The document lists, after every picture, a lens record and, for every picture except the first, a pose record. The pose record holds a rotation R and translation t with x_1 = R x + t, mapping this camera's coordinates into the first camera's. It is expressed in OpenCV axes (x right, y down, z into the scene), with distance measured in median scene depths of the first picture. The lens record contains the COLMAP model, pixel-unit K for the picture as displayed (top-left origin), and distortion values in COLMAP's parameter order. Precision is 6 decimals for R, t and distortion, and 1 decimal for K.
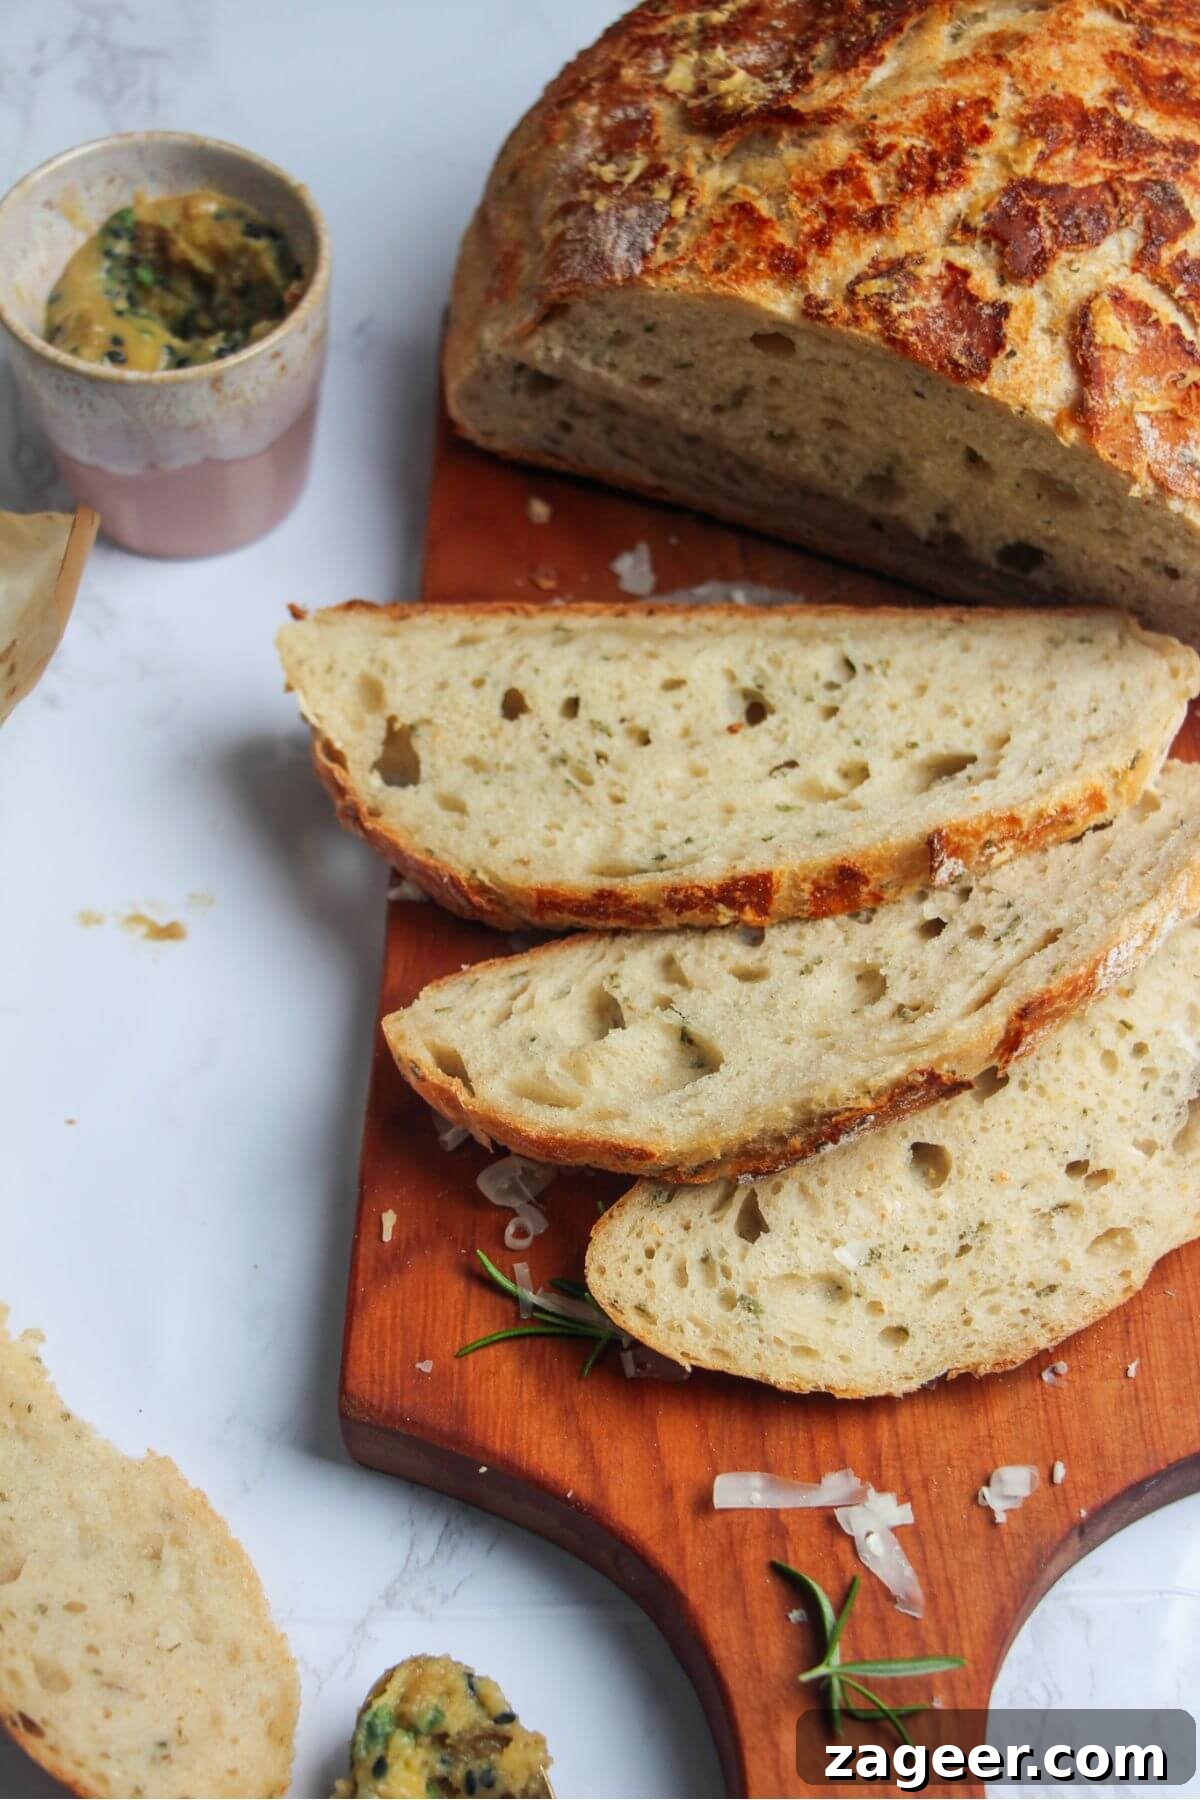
lens RADIAL K [[2989.0, 0, 593.5], [0, 2989.0, 826.7], [0, 0, 1]] dist [0.014093, -0.074087]
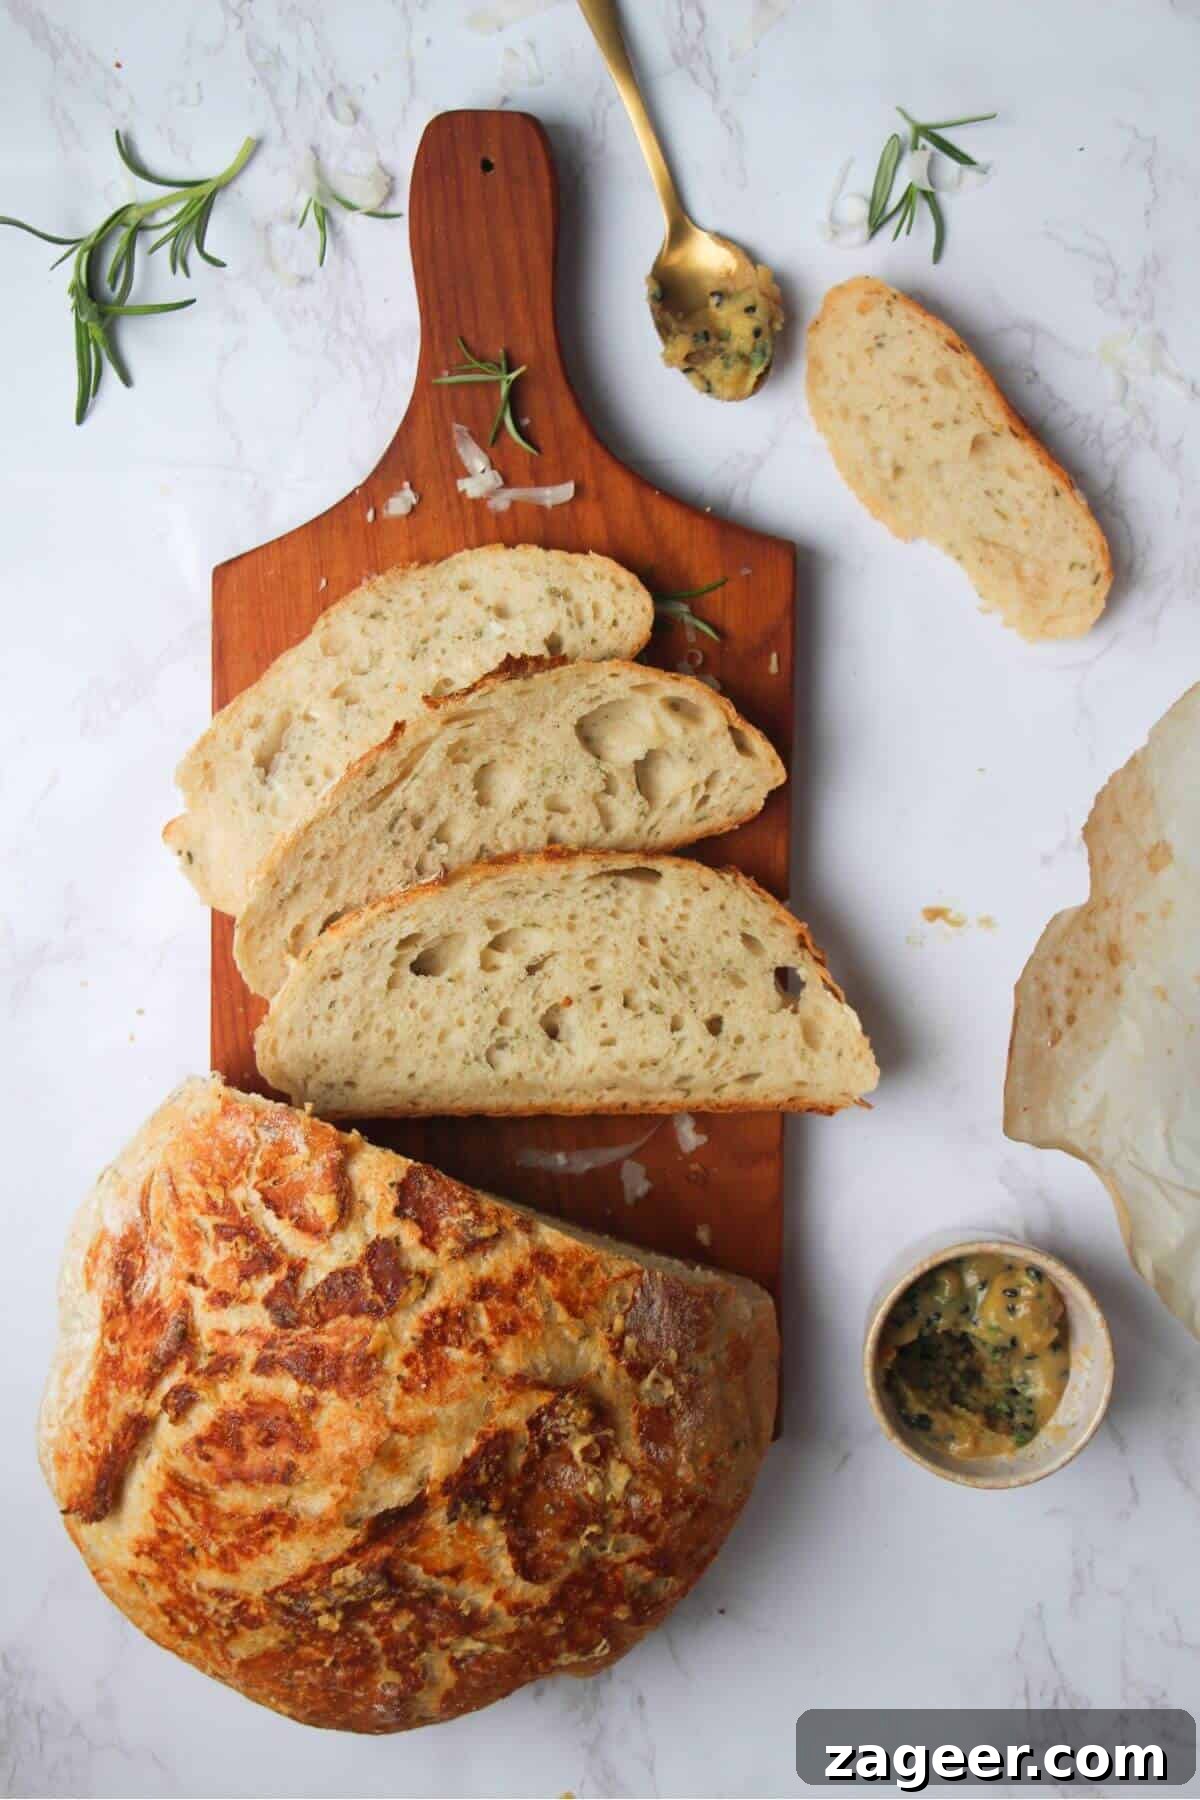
lens RADIAL K [[2989.0, 0, 593.5], [0, 2989.0, 826.7], [0, 0, 1]] dist [0.014093, -0.074087]
pose [[-0.999331, 0.033324, -0.015077, 0.055653], [-0.036449, -0.873011, 0.486337, -0.713090], [0.003044, 0.486562, 0.873641, -0.371390]]
